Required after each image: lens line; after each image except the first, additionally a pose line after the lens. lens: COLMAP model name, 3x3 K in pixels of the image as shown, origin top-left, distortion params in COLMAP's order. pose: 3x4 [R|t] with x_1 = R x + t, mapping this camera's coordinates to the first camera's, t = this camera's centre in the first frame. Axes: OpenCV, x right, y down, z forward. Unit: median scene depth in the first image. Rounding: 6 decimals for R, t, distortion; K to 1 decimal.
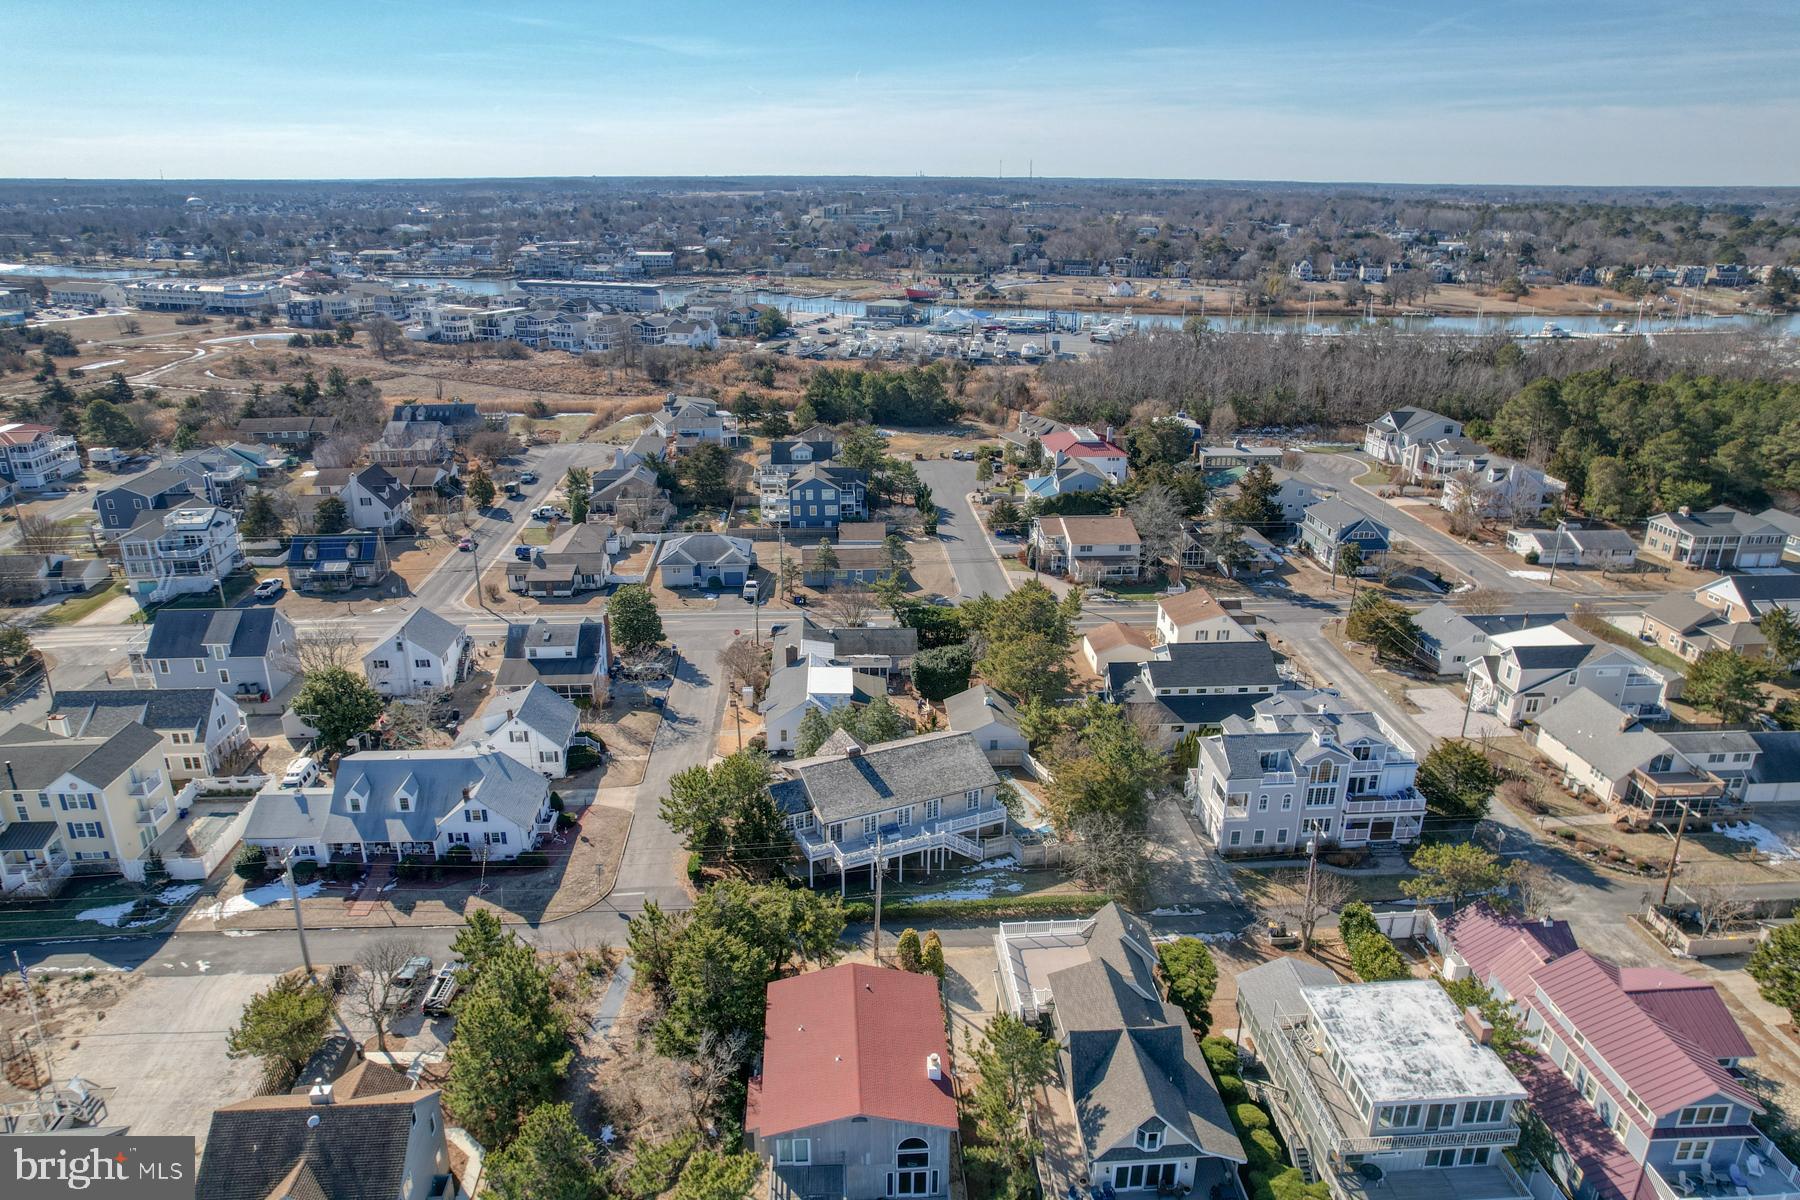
lens RADIAL K [[1184.2, 0, 894.7], [0, 1184.2, 598.2], [0, 0, 1]] dist [-0.073370, 0.060850]
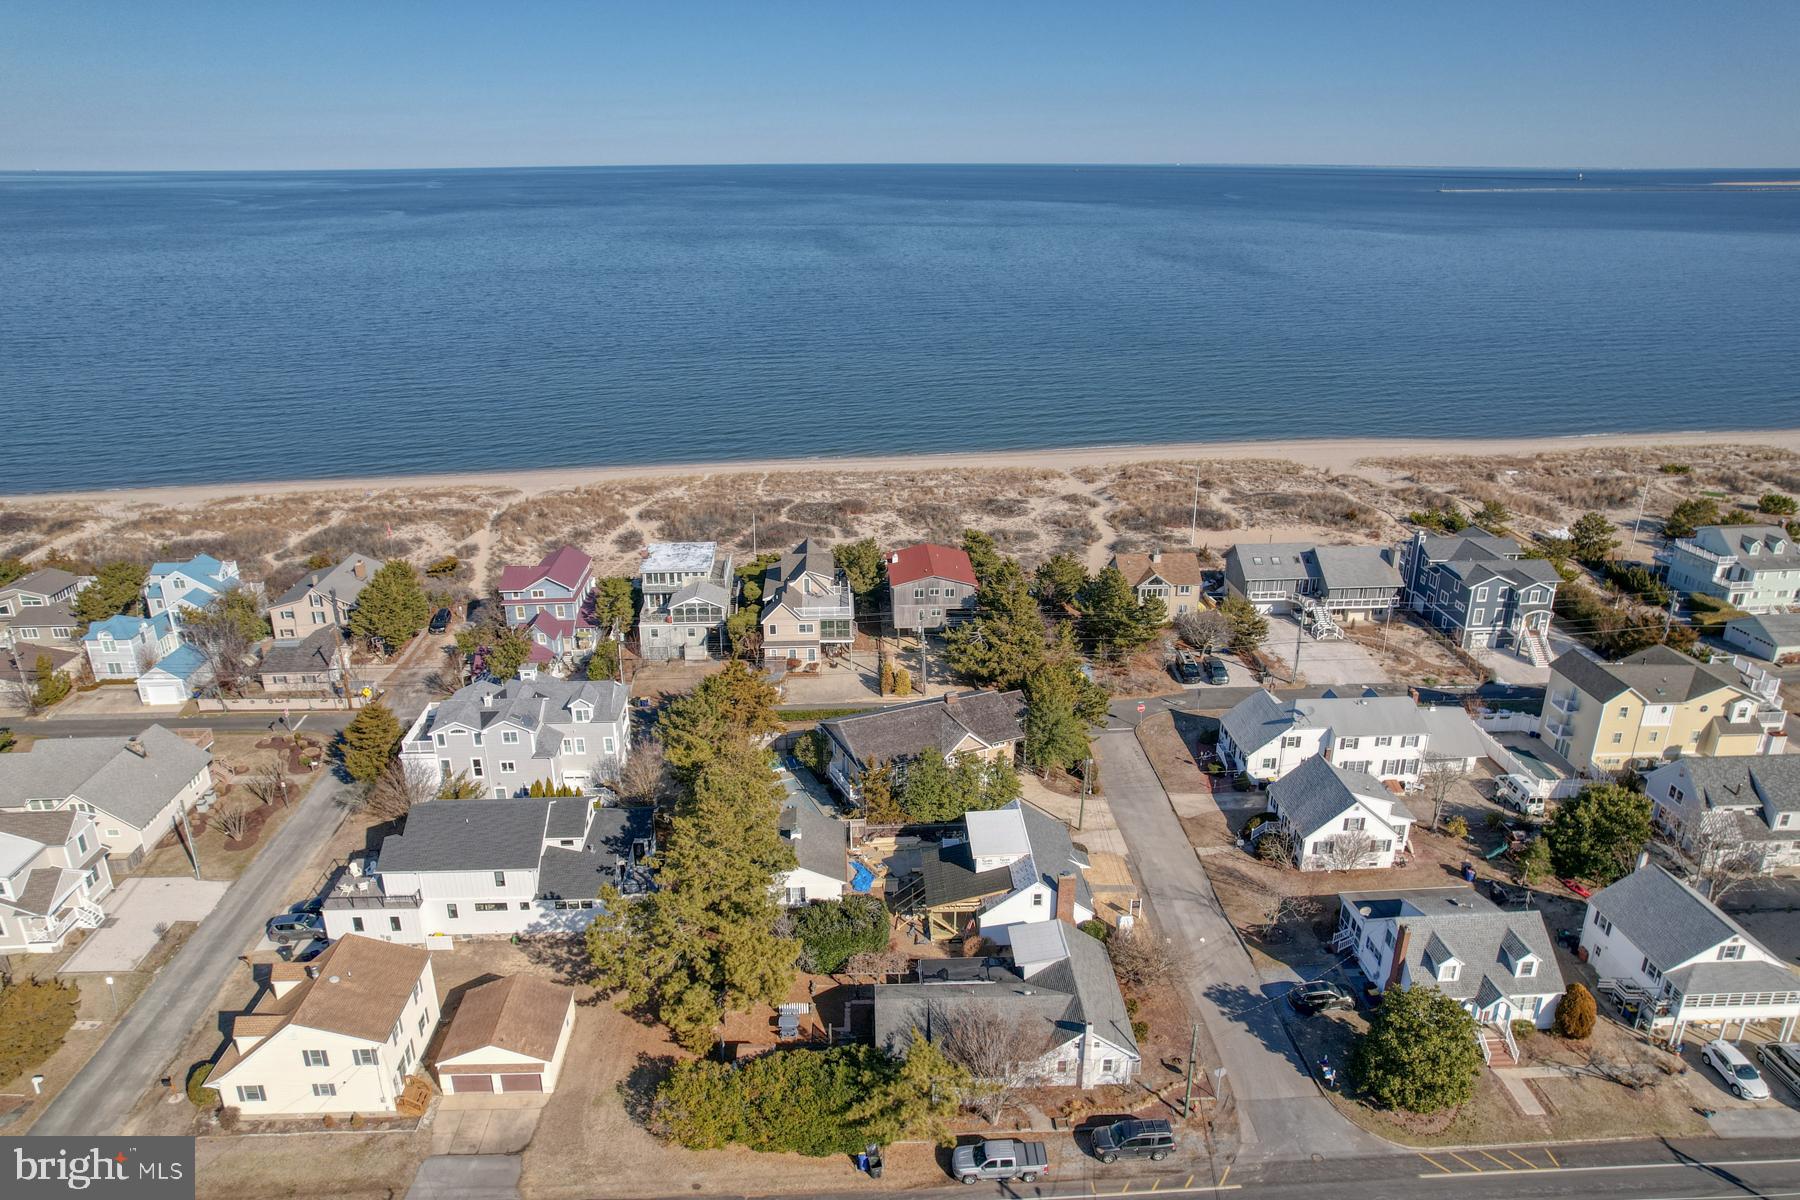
lens RADIAL K [[1184.2, 0, 894.7], [0, 1184.2, 598.2], [0, 0, 1]] dist [-0.073370, 0.060850]
pose [[-0.999892, -0.009379, 0.011306, 0.004049], [0.000169, 0.762238, 0.647297, -0.374135], [-0.014689, 0.647229, -0.762154, 1.023862]]
